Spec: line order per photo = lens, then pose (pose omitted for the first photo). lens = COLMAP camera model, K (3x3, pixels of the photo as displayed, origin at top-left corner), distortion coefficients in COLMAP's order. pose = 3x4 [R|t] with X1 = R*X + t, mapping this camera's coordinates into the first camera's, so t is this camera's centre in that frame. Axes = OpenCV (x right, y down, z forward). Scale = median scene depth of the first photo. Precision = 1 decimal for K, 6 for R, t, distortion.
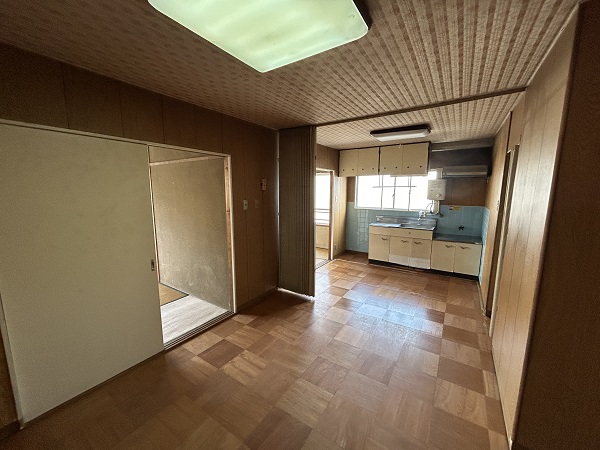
lens RADIAL K [[240.0, 0, 300.1], [0, 240.0, 225.6], [0, 0, 1]] dist [0.000381, -0.000065]
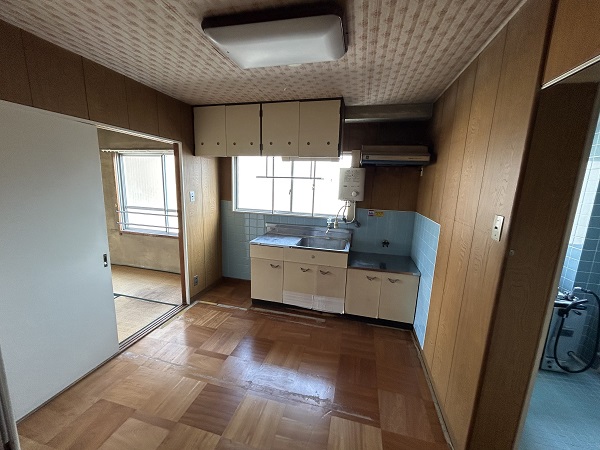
lens RADIAL K [[240.0, 0, 300.8], [0, 240.0, 223.5], [0, 0, 1]] dist [0.000381, -0.000065]
pose [[0.943889, -0.027667, 0.329101, 0.227335], [0.017636, 0.999286, 0.033427, -0.068787], [-0.329791, -0.025747, 0.943703, 0.438611]]
